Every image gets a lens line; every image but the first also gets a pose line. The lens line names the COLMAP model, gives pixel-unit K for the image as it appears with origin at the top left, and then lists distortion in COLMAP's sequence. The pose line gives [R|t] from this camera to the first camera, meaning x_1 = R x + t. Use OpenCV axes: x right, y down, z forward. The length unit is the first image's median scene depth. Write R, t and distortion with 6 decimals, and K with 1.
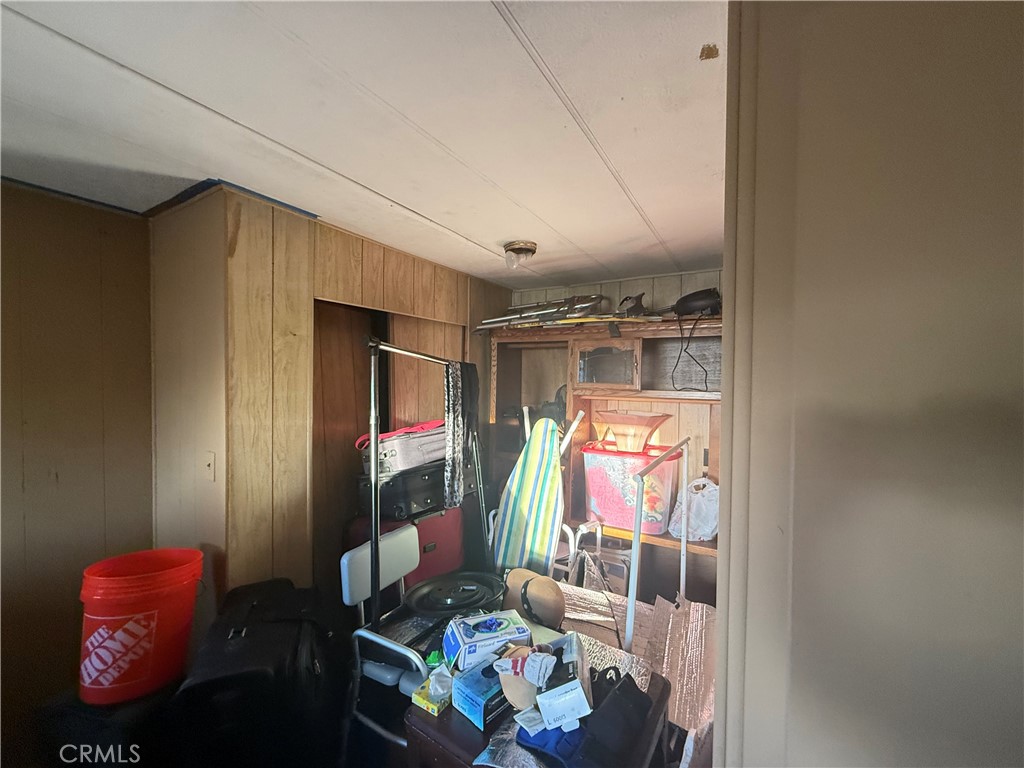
lens RADIAL K [[411.3, 0, 512.5], [0, 411.3, 387.1], [0, 0, 1]] dist [-0.001080, -0.000078]
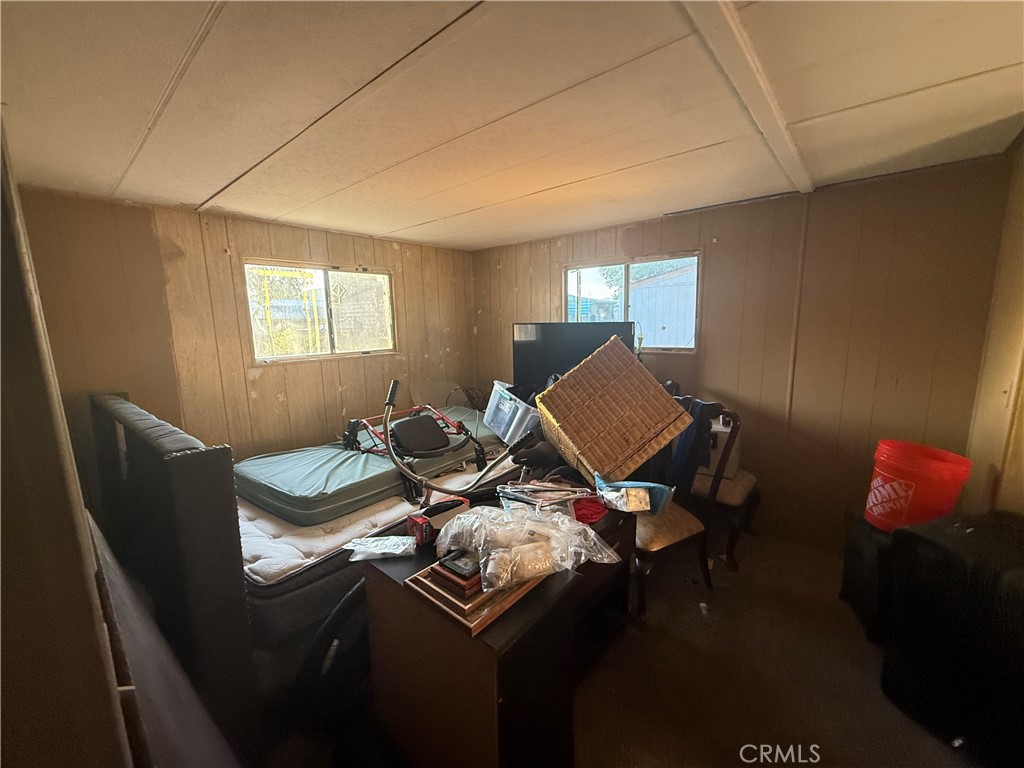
lens RADIAL K [[411.3, 0, 512.5], [0, 411.3, 387.1], [0, 0, 1]] dist [-0.001080, -0.000078]
pose [[-0.172771, 0.154503, -0.972769, 0.643394], [-0.002881, 0.987537, 0.157360, 0.022452], [0.984958, 0.029990, -0.170172, -0.081807]]
